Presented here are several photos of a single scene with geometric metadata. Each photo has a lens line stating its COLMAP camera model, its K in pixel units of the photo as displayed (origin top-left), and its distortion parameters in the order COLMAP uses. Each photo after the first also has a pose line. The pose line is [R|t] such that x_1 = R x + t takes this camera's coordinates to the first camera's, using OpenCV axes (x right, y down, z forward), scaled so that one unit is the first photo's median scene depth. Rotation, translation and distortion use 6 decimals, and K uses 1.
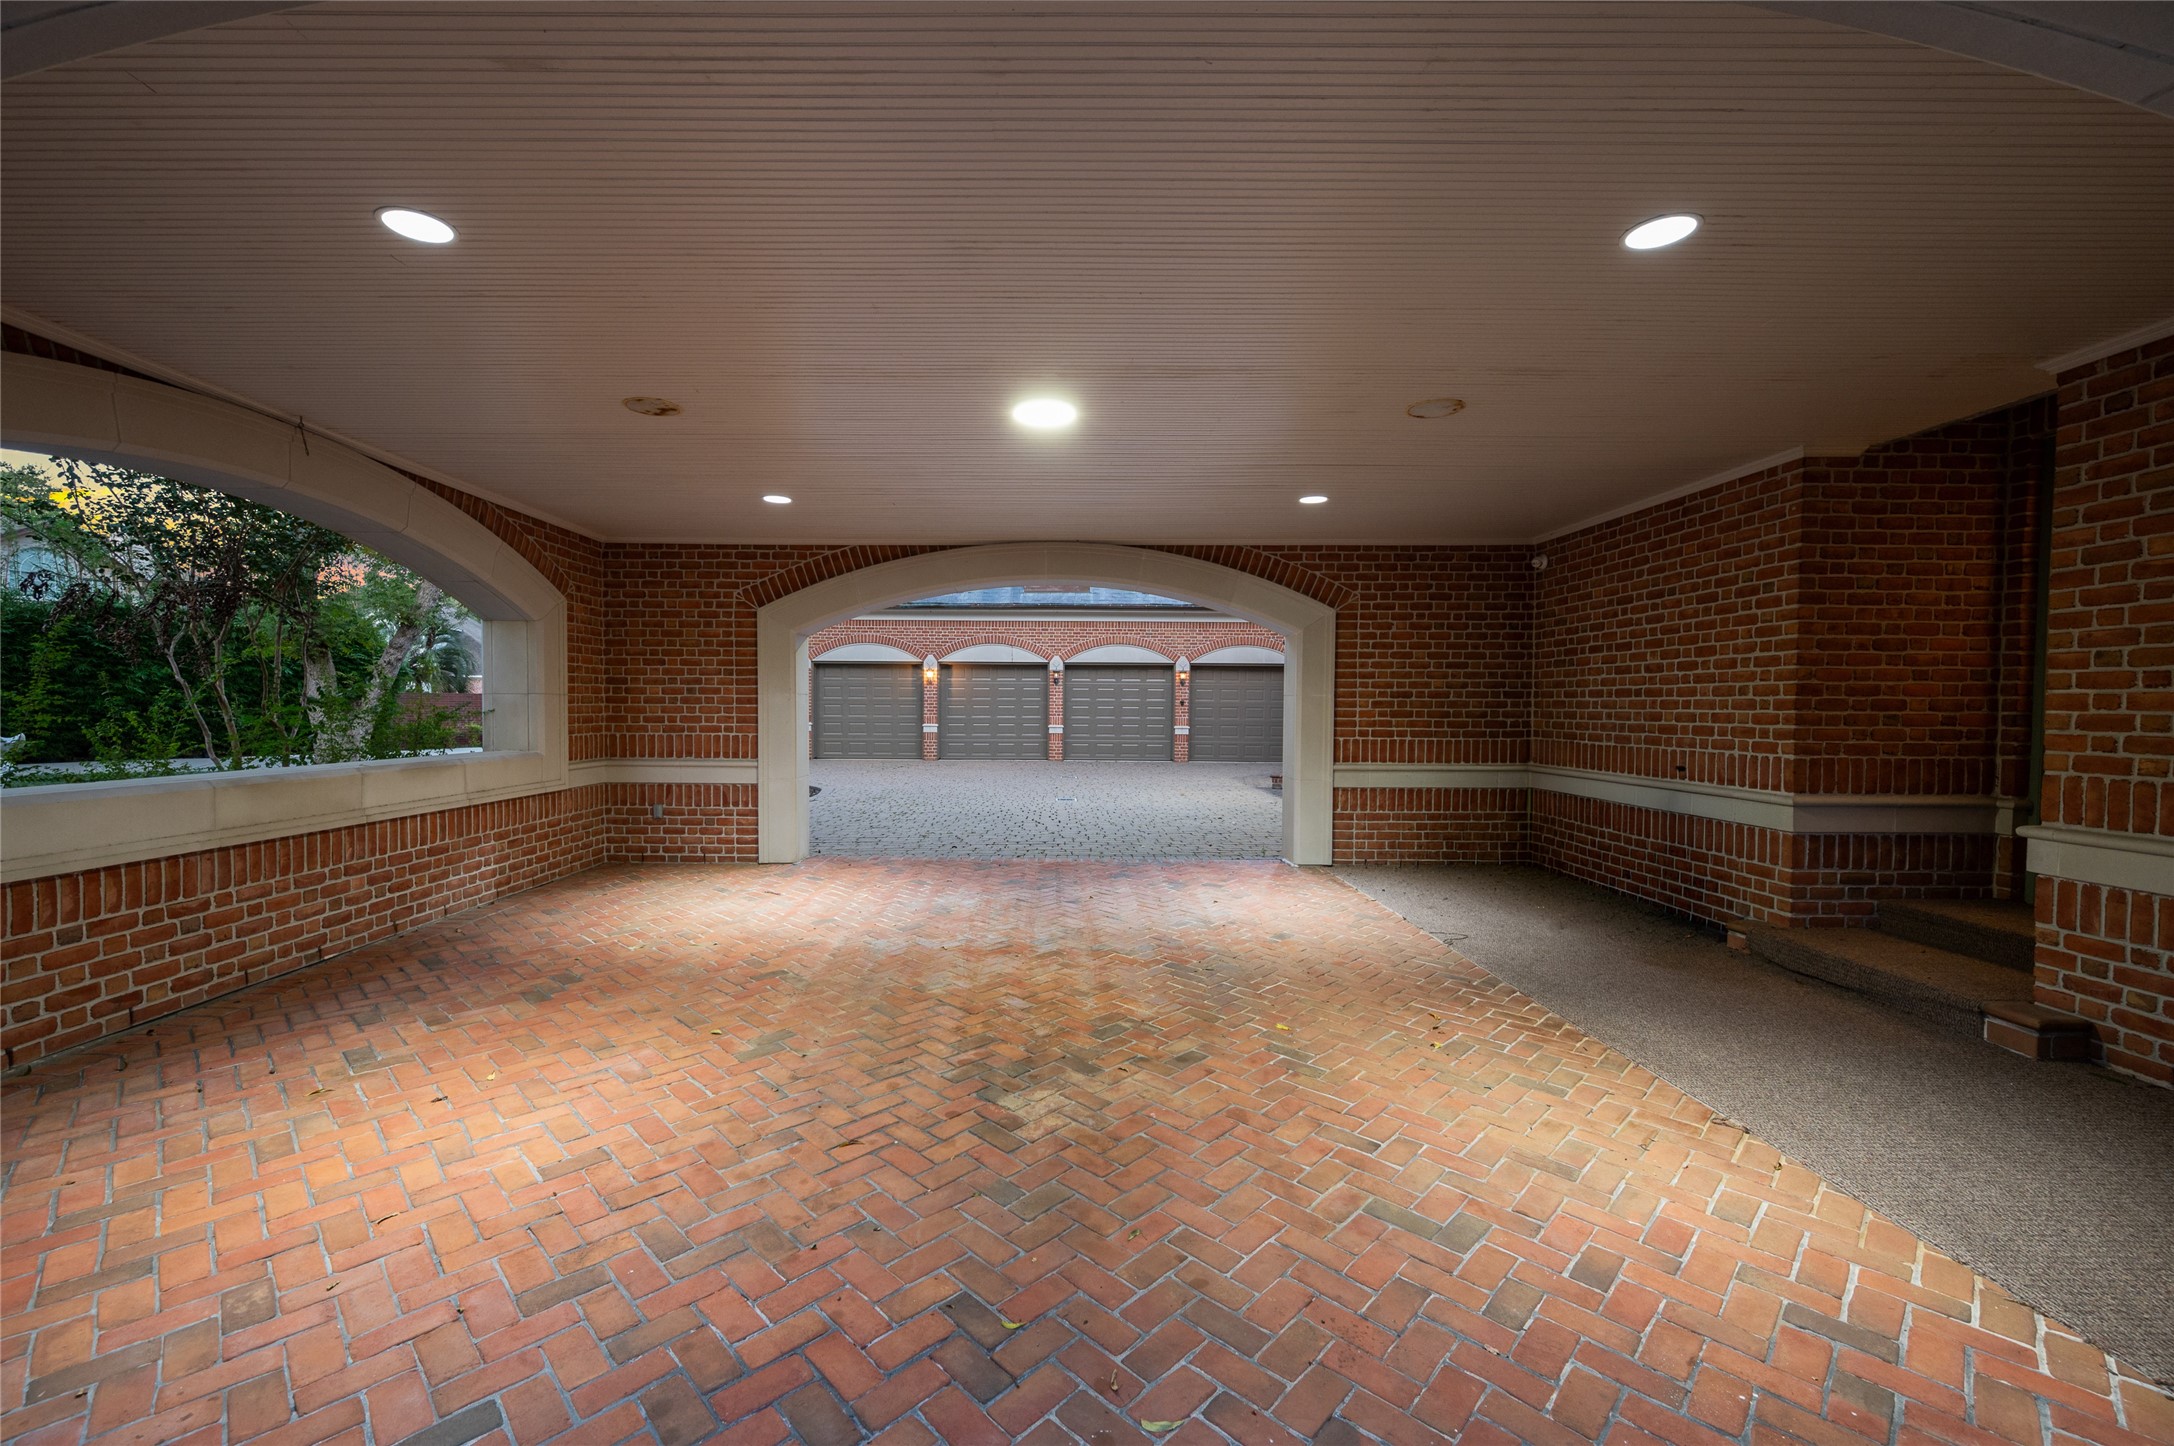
lens RADIAL K [[907.2, 0, 1081.4], [0, 907.2, 735.4], [0, 0, 1]] dist [-0.003171, 0.000632]
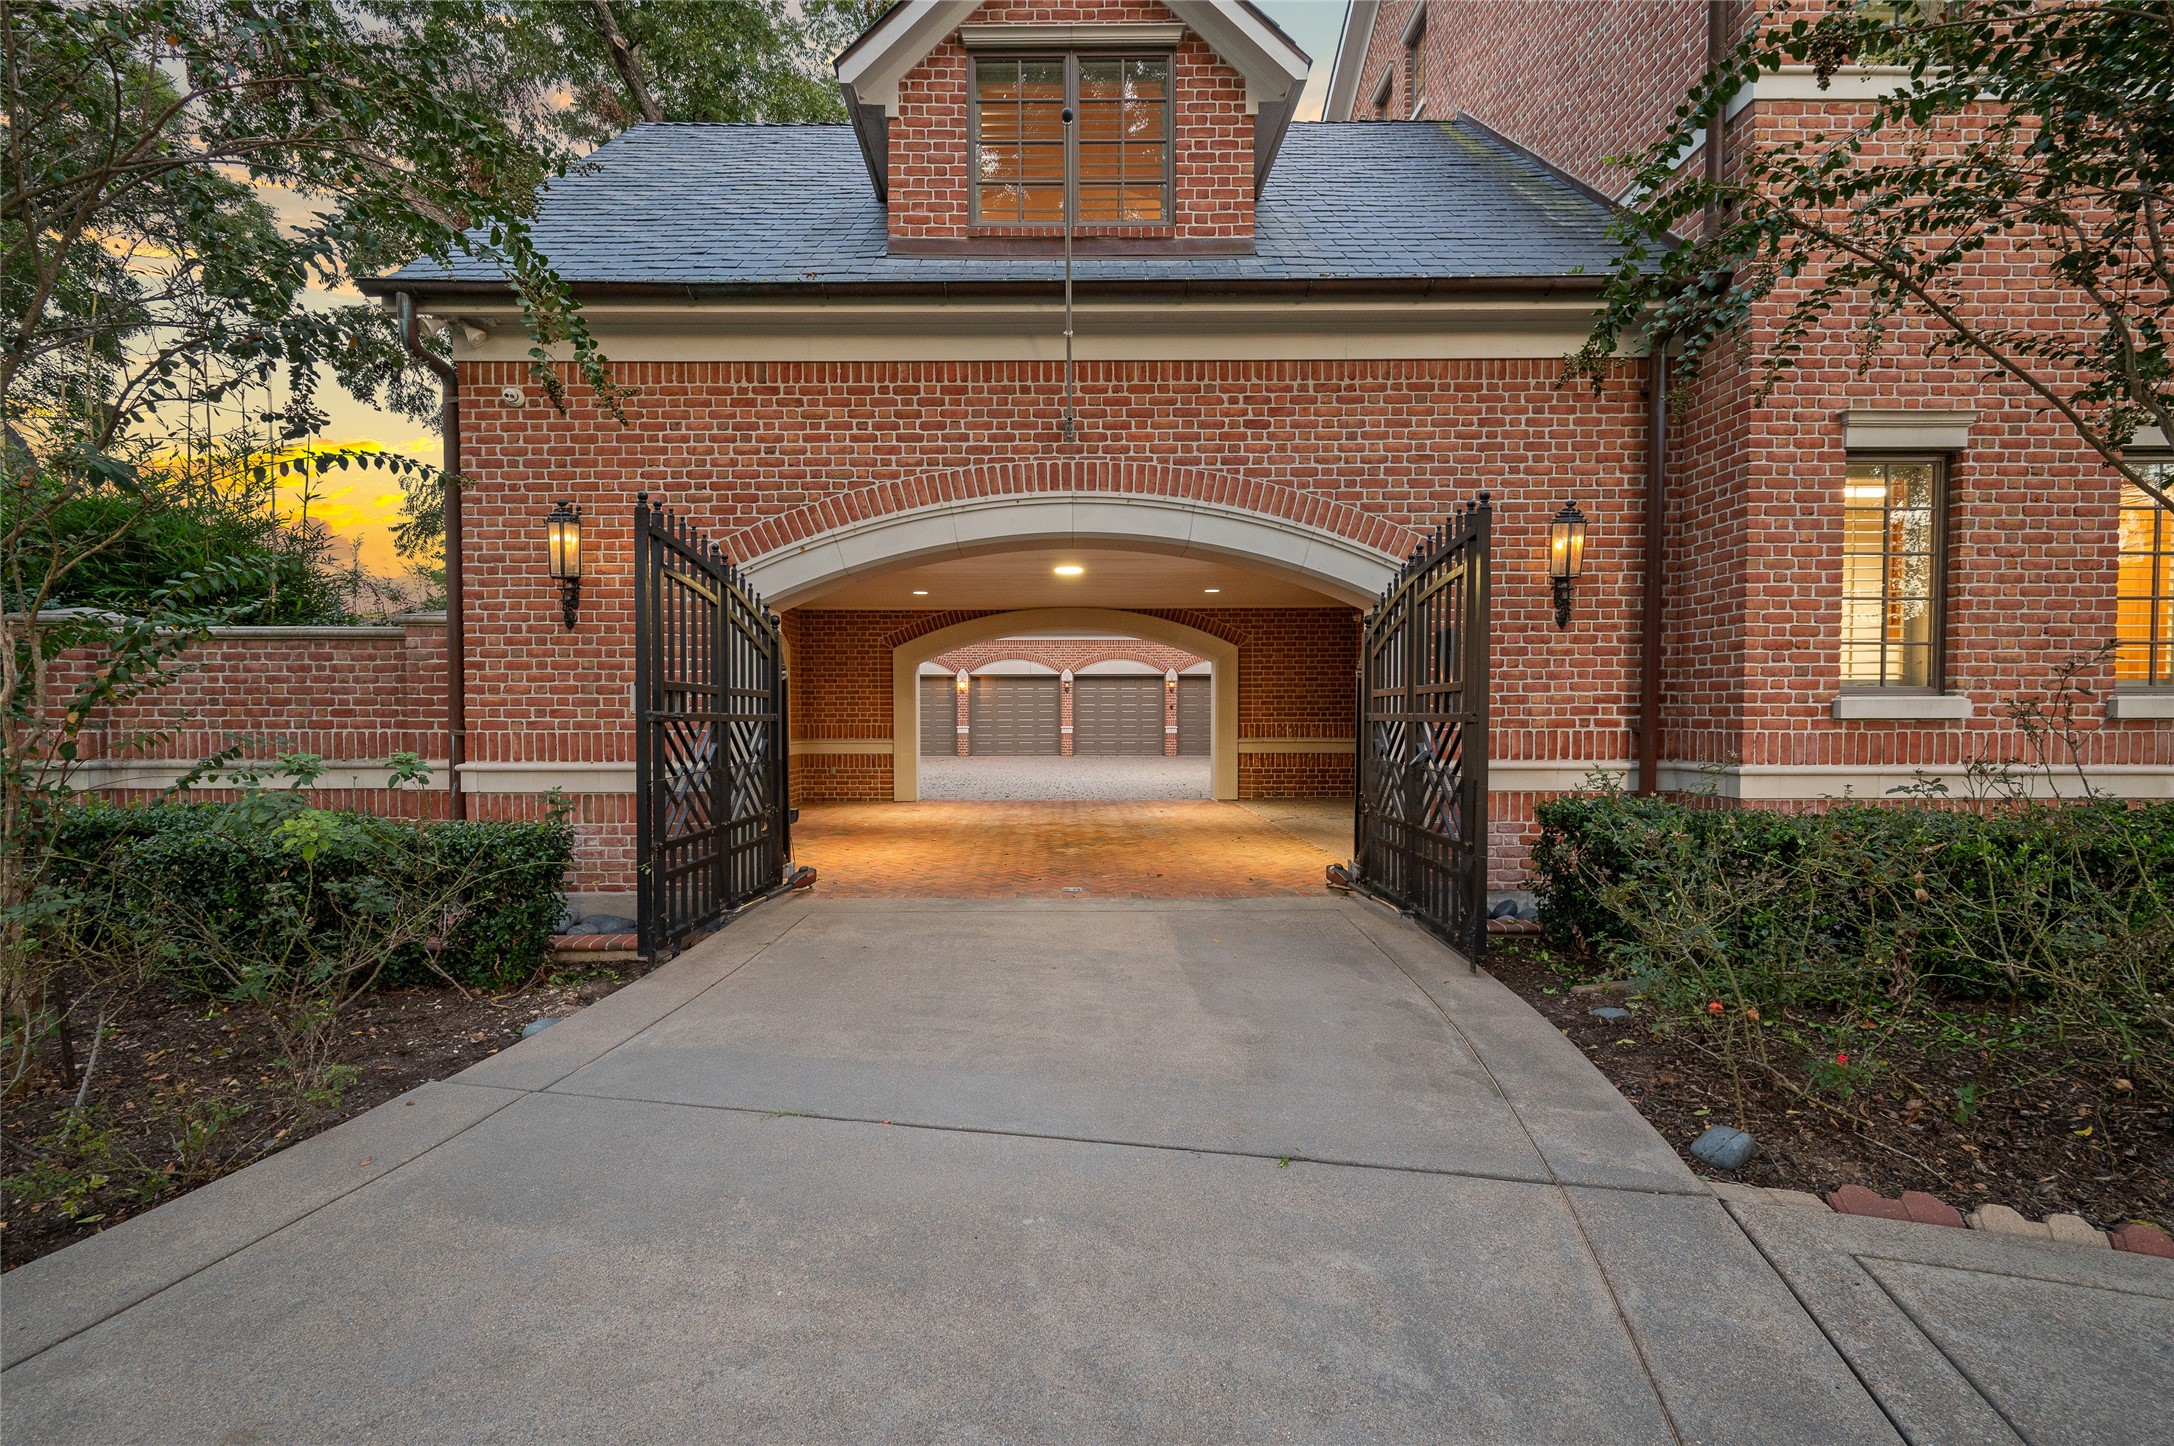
lens RADIAL K [[907.2, 0, 1086.3], [0, 907.2, 724.0], [0, 0, 1]] dist [-0.003171, 0.000632]
pose [[0.999968, -0.007431, -0.003085, 0.004210], [0.007364, 0.999747, -0.021270, 0.037823], [0.003242, 0.021247, 0.999769, -0.678359]]
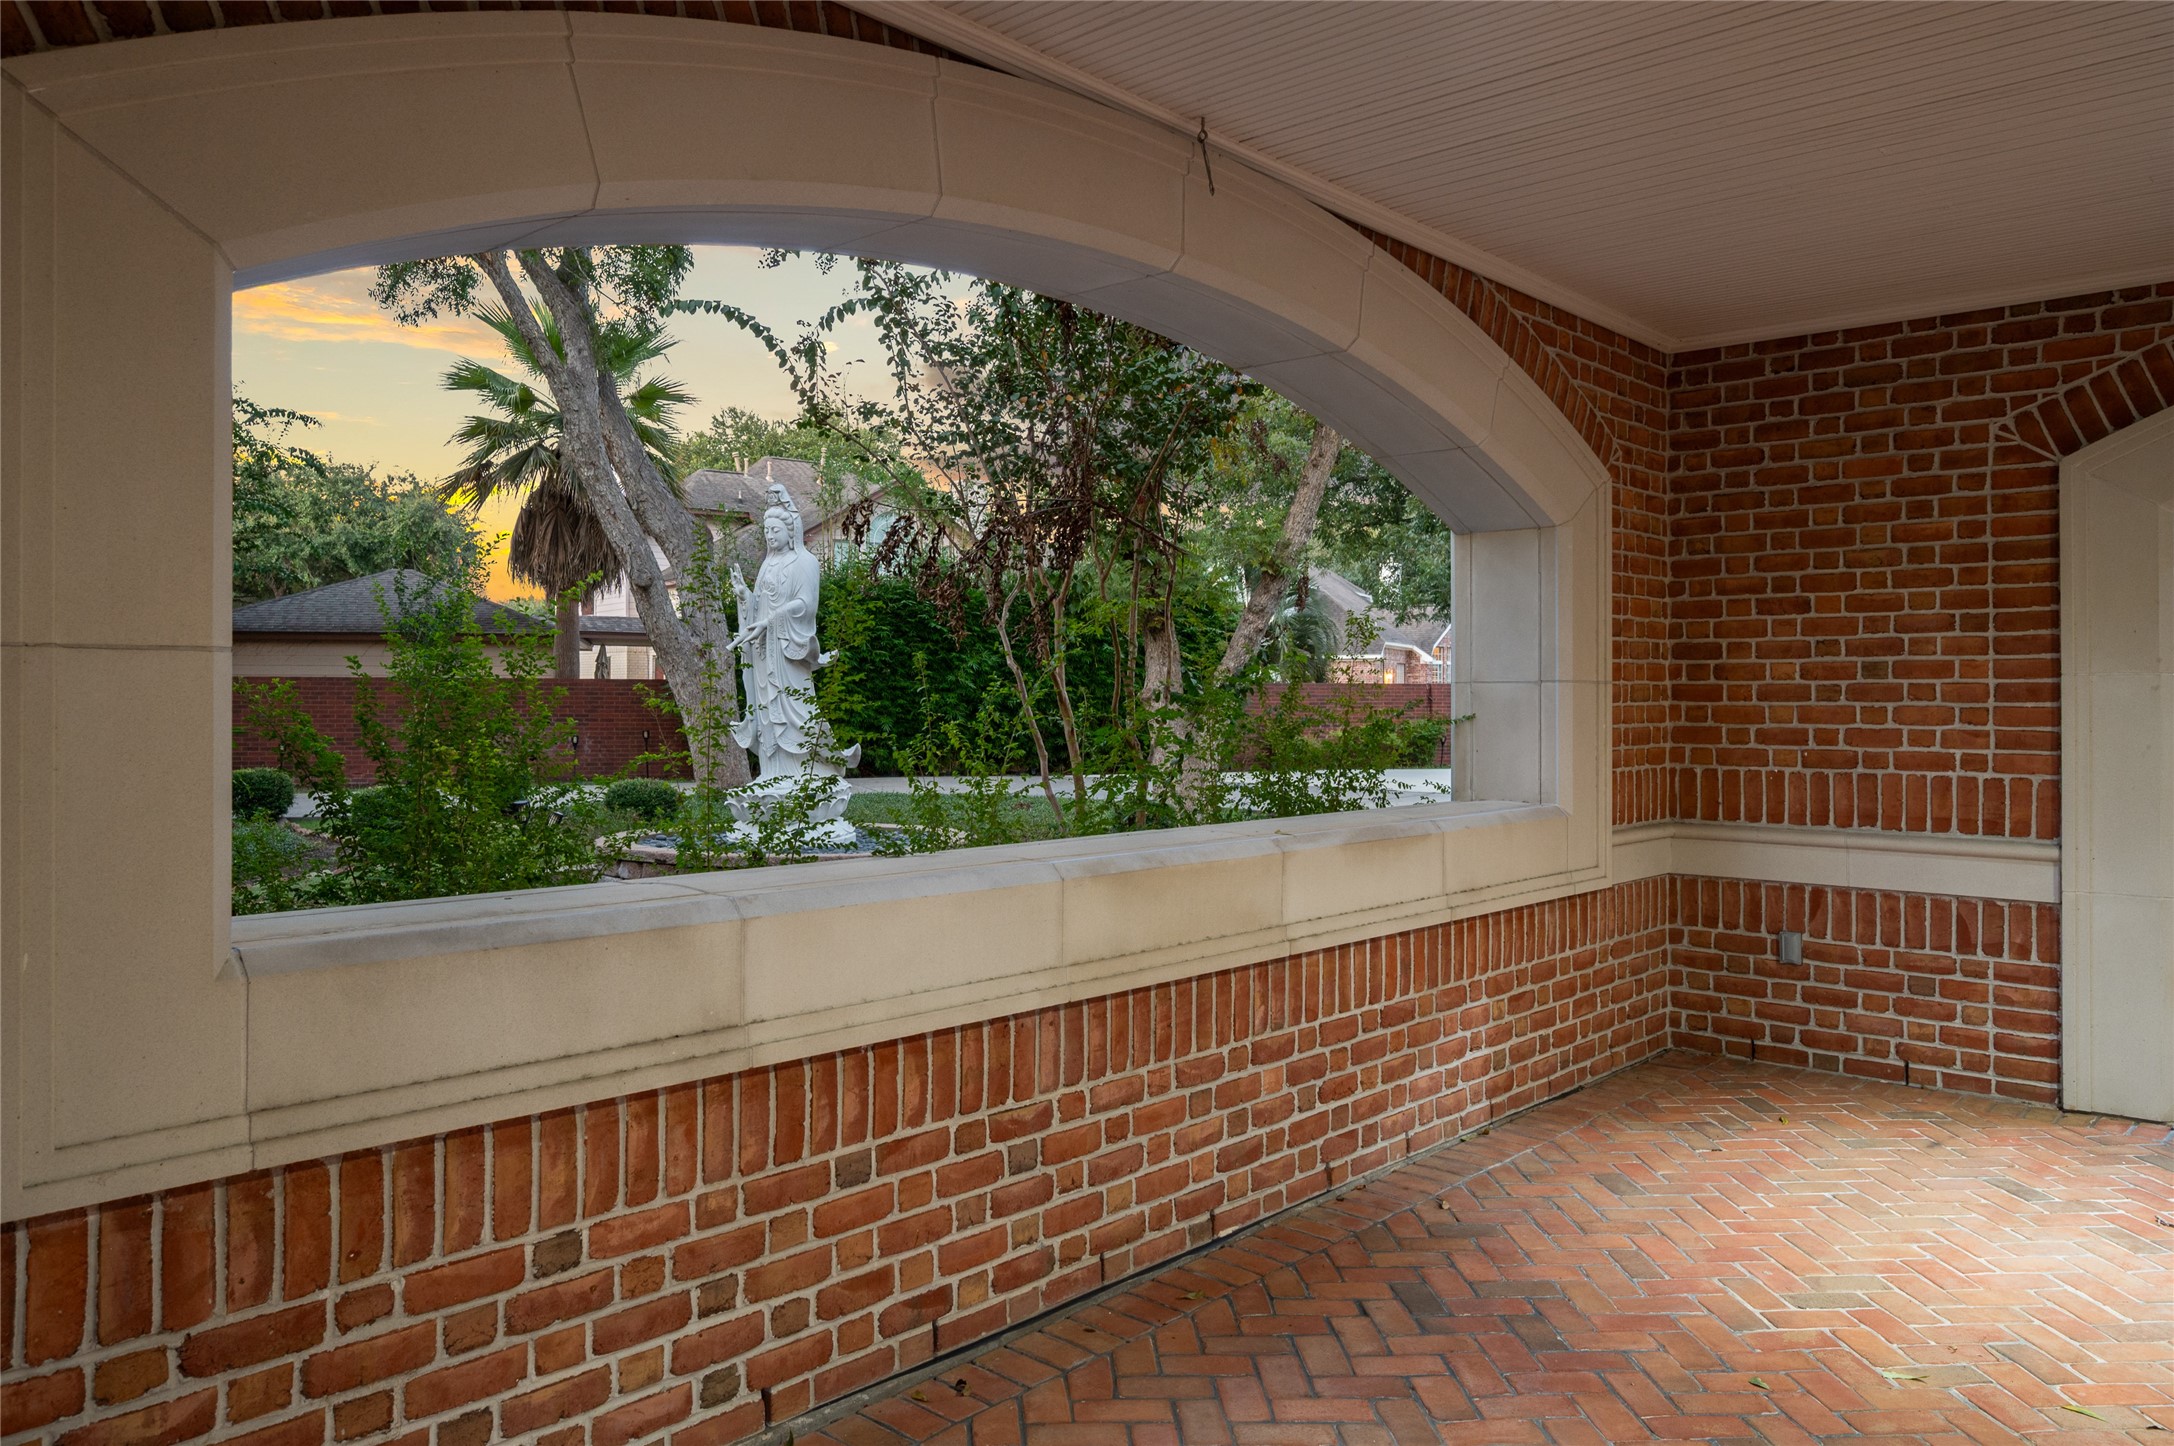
lens RADIAL K [[1540.0, 0, 1088.3], [0, 1540.0, 705.5], [0, 0, 1]] dist [-0.007542, -0.001600]
pose [[0.744587, -0.002716, -0.667519, -0.229112], [-0.016664, 0.999604, -0.022655, -0.010588], [0.667317, 0.027992, 0.744248, 0.226259]]
